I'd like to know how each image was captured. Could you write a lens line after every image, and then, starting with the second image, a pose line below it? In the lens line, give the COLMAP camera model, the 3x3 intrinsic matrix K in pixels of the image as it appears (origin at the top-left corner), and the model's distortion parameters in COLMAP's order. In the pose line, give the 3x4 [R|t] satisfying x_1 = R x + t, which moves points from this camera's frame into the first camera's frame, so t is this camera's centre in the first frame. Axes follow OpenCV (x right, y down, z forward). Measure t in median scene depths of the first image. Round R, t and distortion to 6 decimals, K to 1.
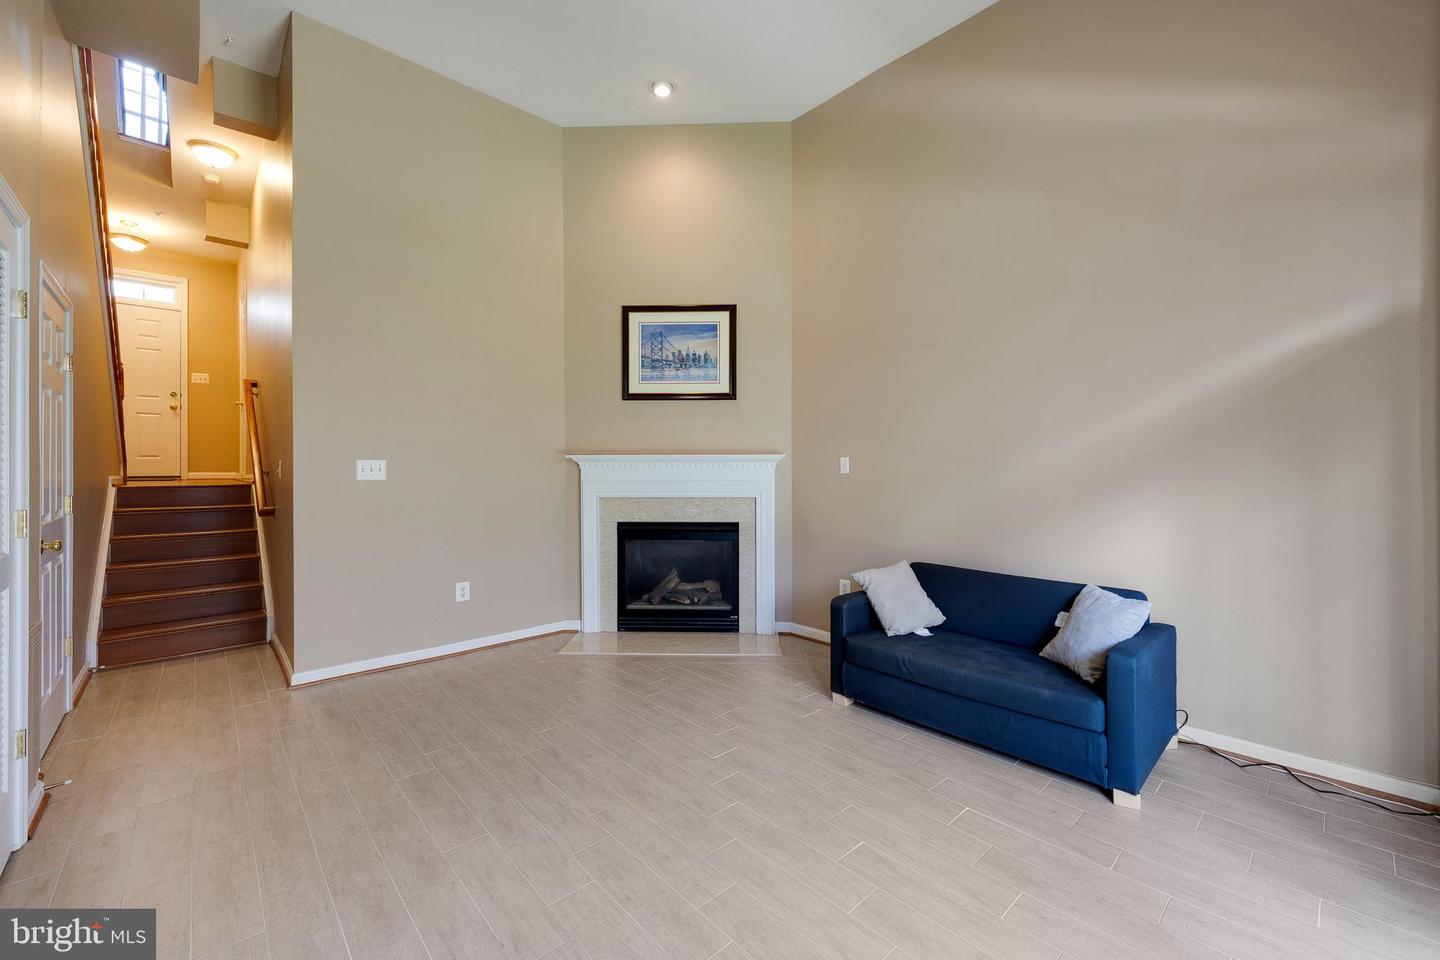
lens RADIAL K [[578.7, 0, 720.0], [0, 578.7, 480.0], [0, 0, 1]] dist [-0.000806, -0.000406]
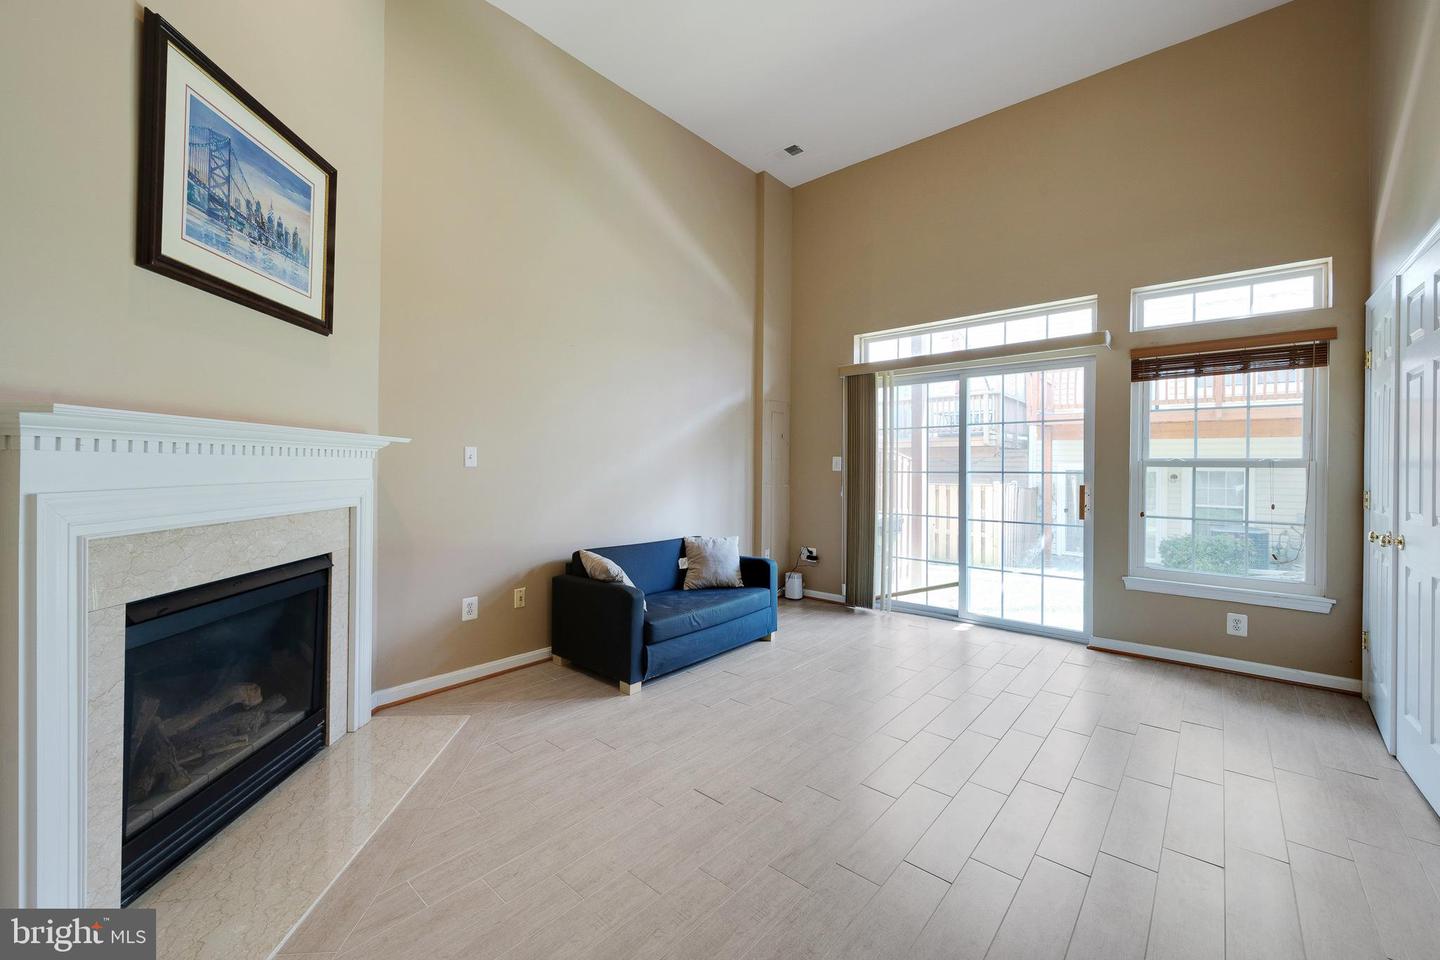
lens RADIAL K [[578.7, 0, 720.0], [0, 578.7, 480.0], [0, 0, 1]] dist [-0.000806, -0.000406]
pose [[-0.114635, -0.023741, 0.993124, -0.578737], [0.014095, 0.999575, 0.025522, -0.007471], [-0.993308, 0.016924, -0.114252, 0.687050]]
